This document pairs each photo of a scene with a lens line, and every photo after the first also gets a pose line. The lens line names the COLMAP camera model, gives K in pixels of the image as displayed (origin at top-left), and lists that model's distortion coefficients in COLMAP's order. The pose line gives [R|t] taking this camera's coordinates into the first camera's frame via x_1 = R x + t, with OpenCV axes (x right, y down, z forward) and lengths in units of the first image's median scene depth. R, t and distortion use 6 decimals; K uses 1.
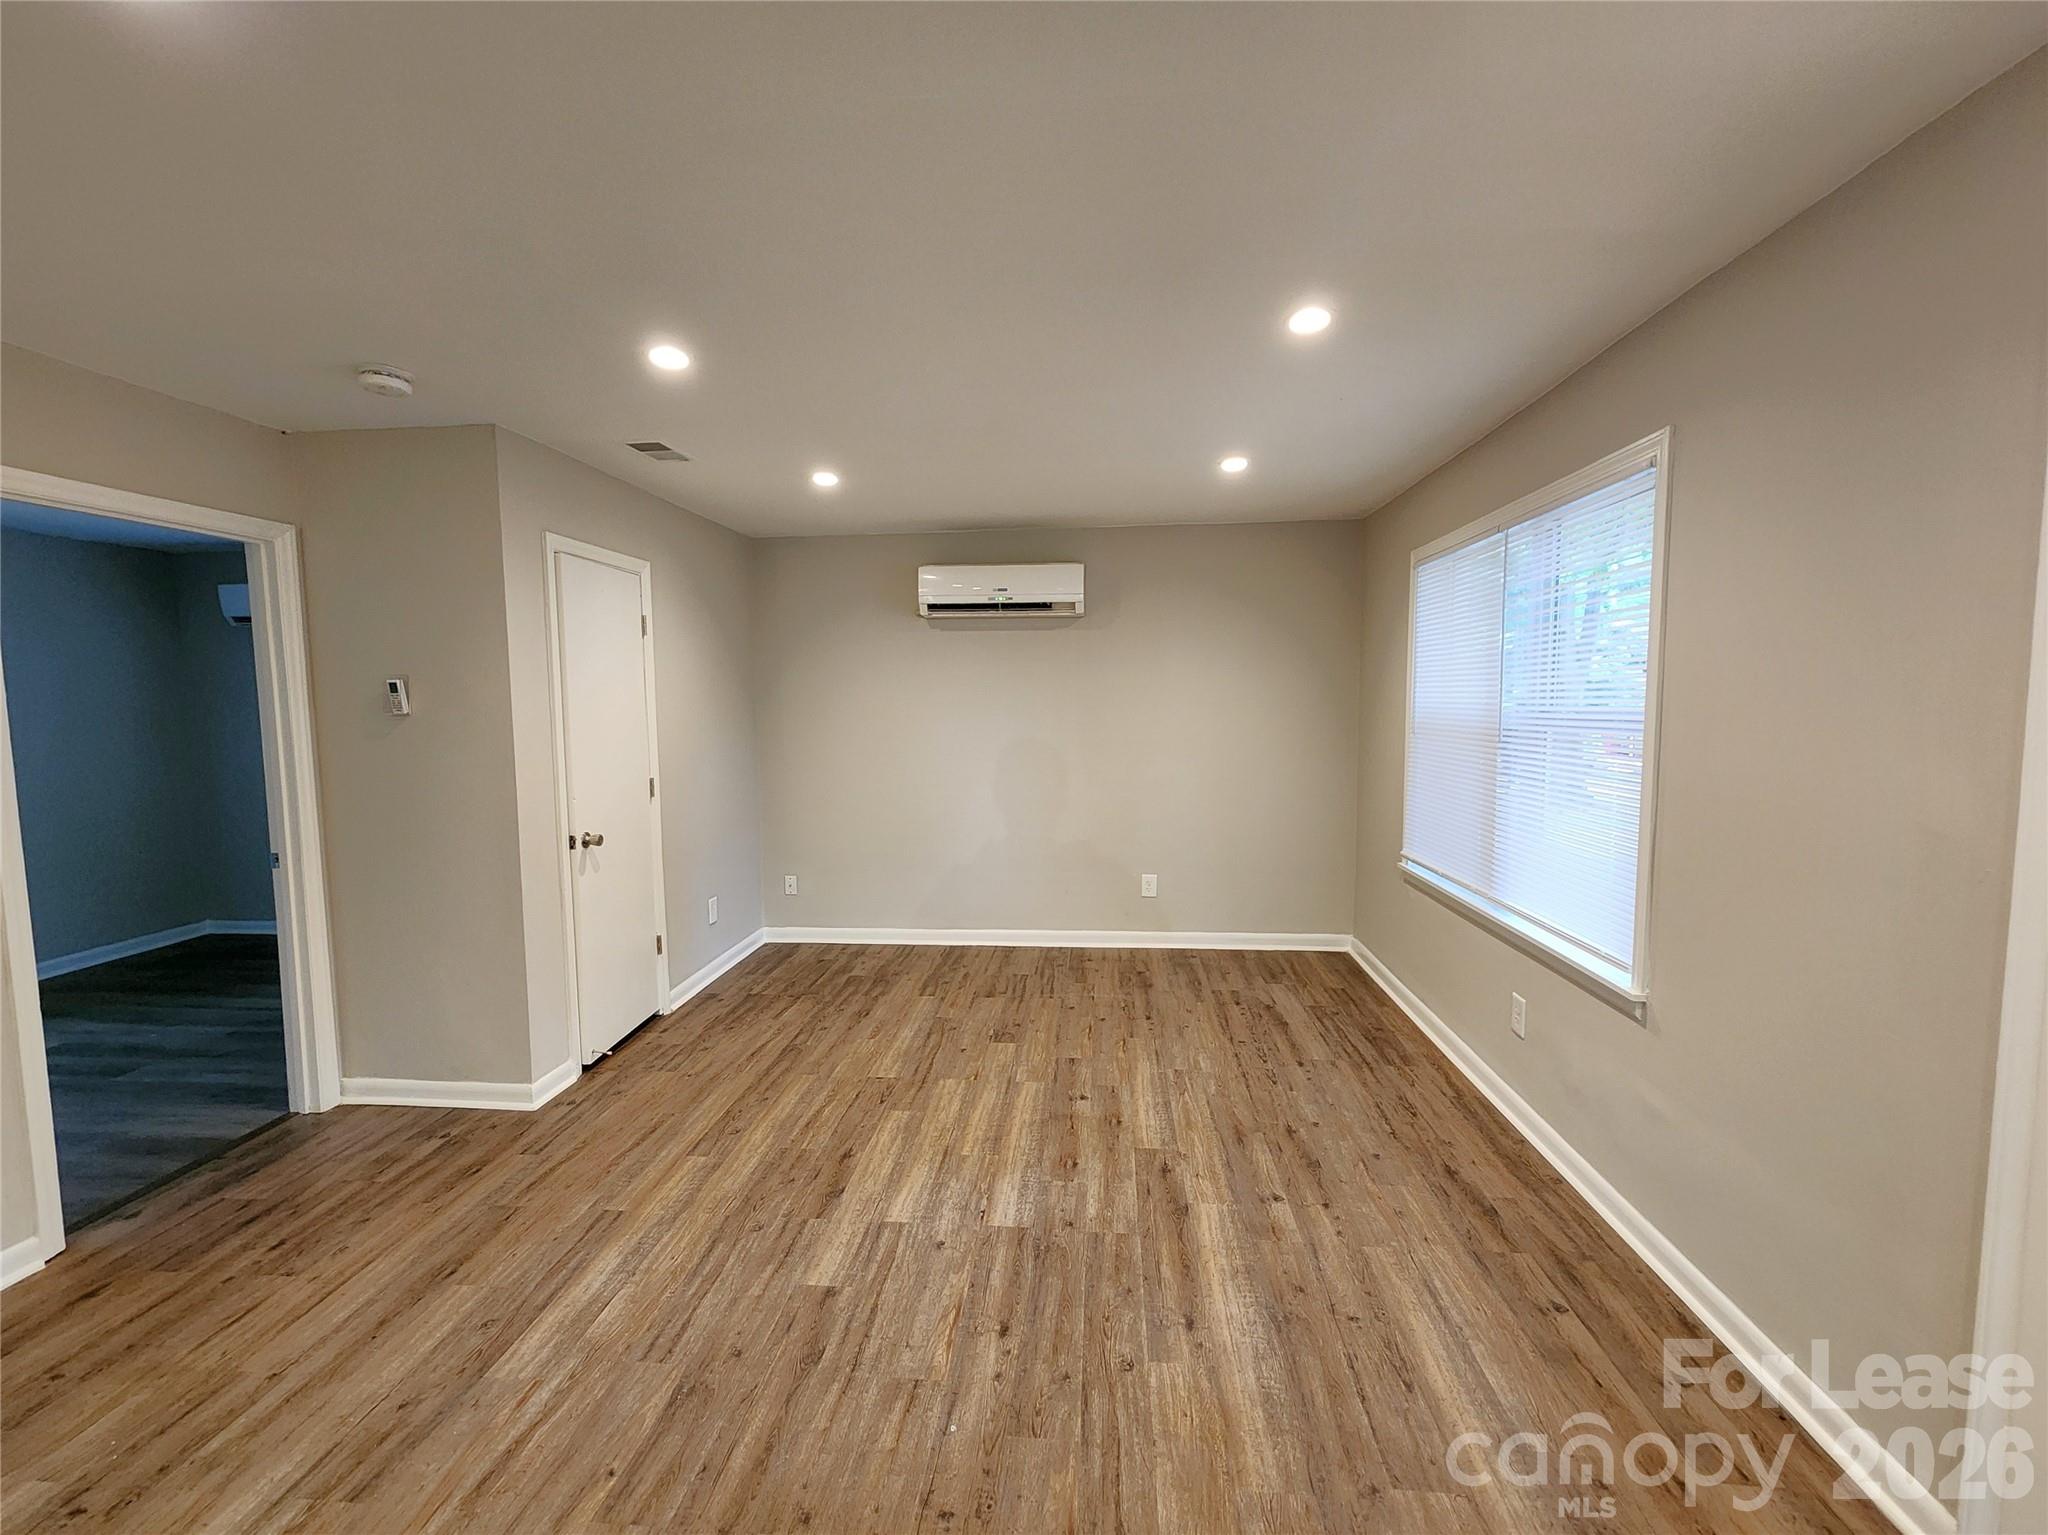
lens RADIAL K [[852.6, 0, 1032.9], [0, 852.6, 763.5], [0, 0, 1]] dist [0.000698, 0.000058]
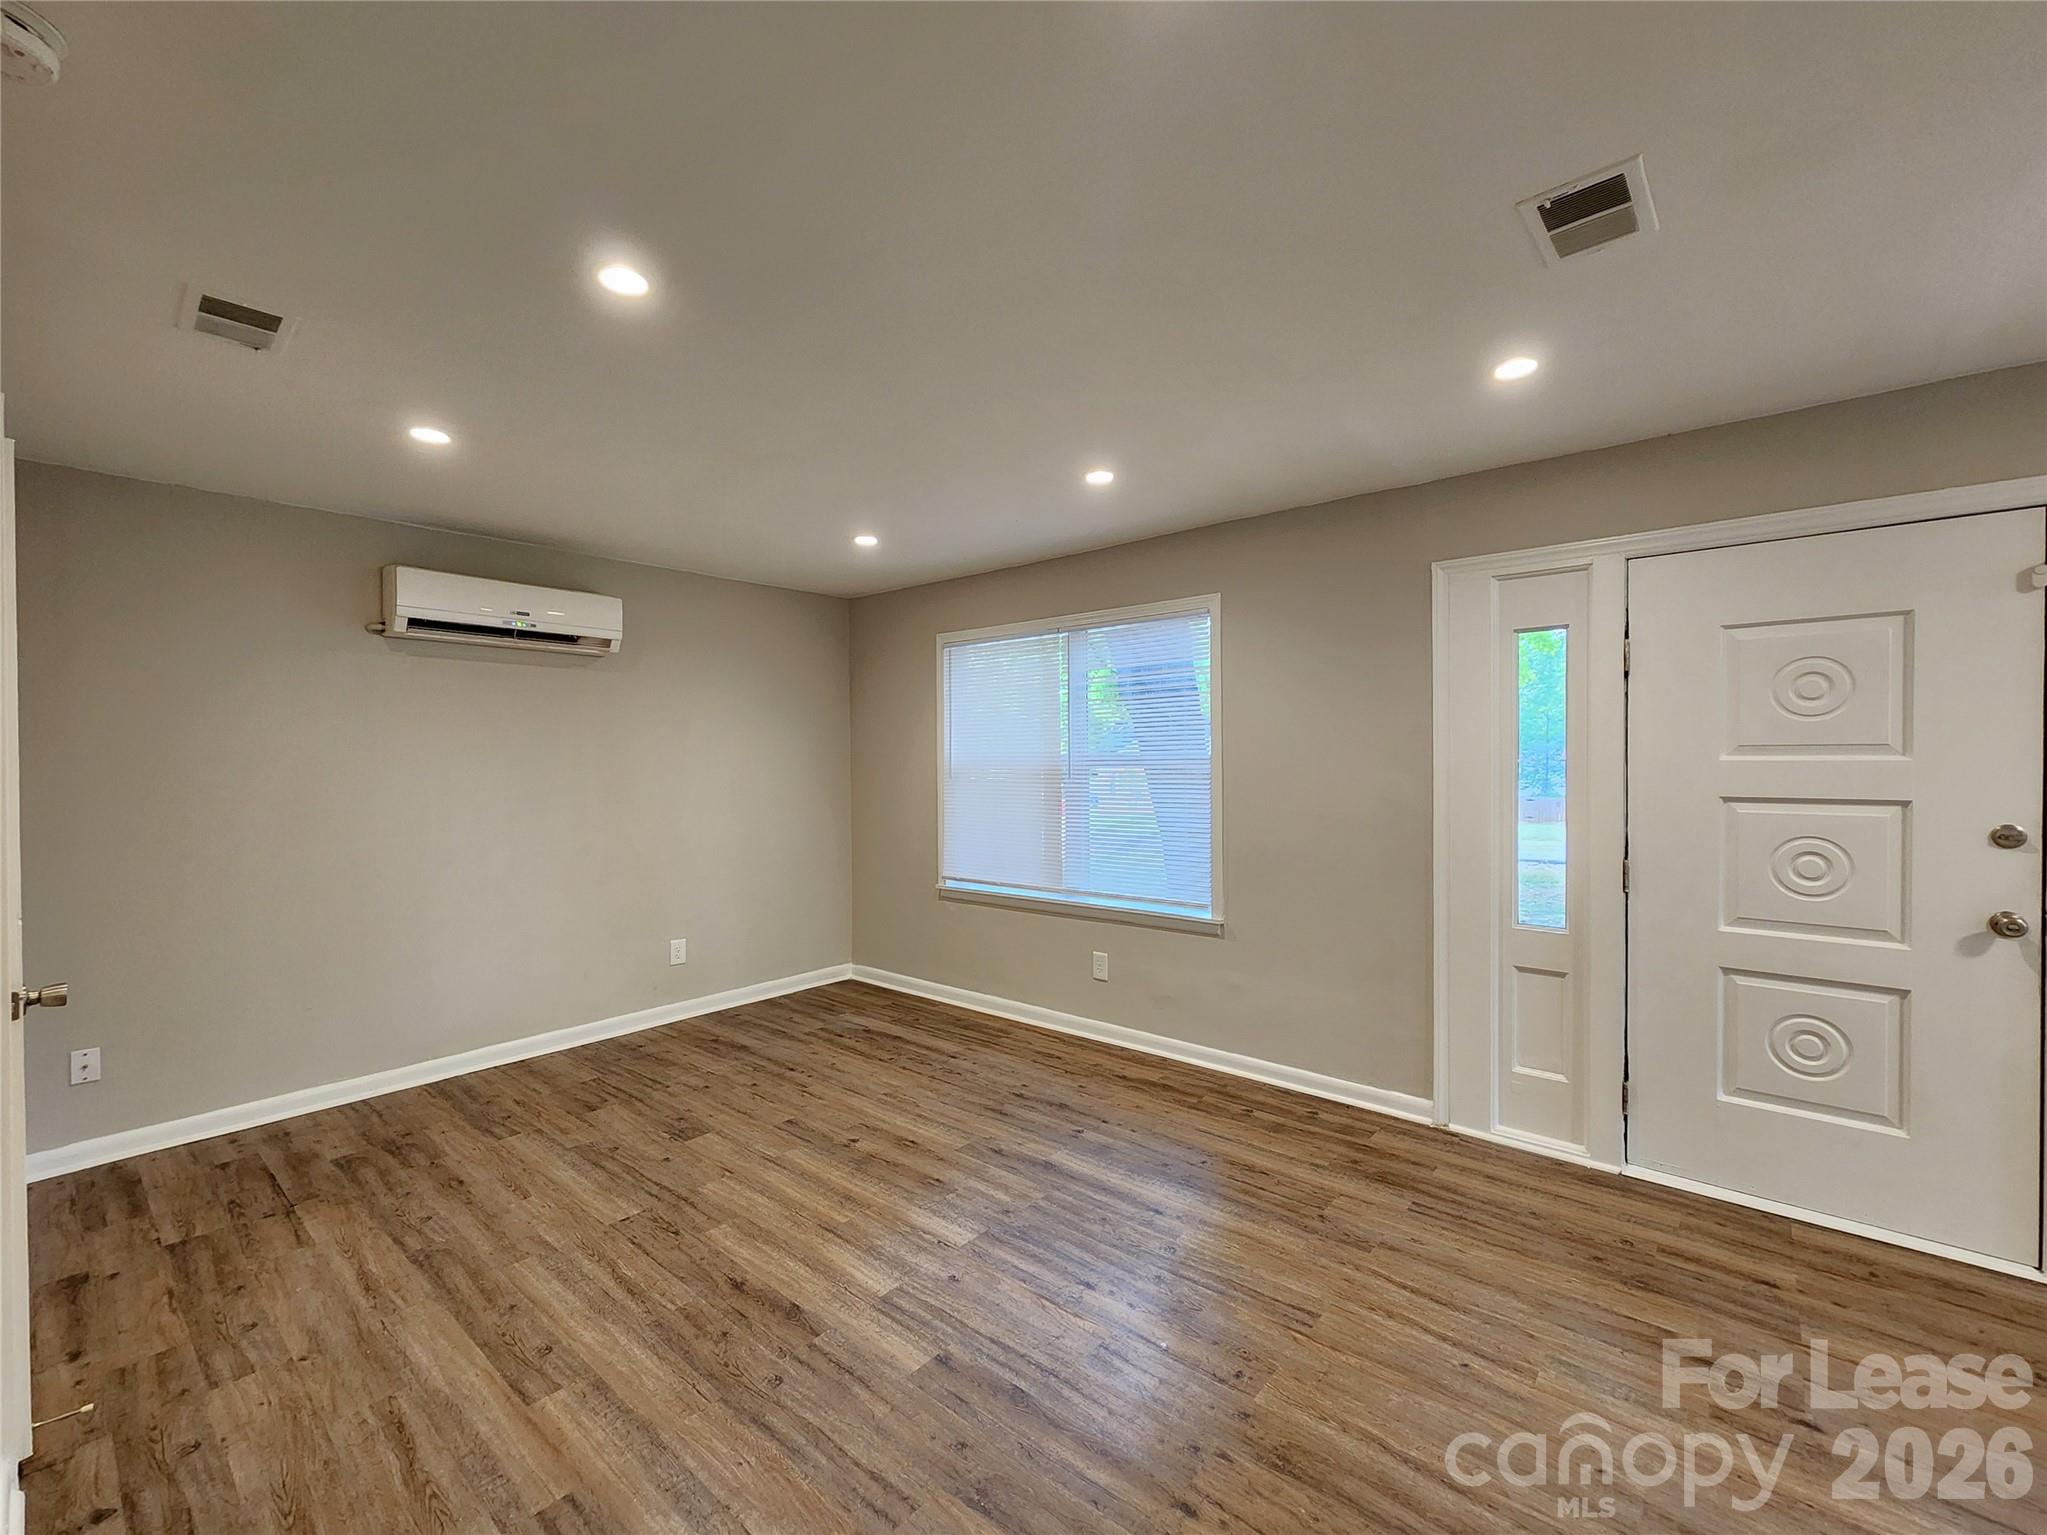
lens RADIAL K [[852.2, 0, 1032.4], [0, 852.2, 763.5], [0, 0, 1]] dist [0.000698, 0.000058]
pose [[0.576833, 0.001611, 0.816861, -0.525703], [0.064595, 0.996777, -0.047580, 0.011241], [-0.814304, 0.080211, 0.574869, 0.184488]]
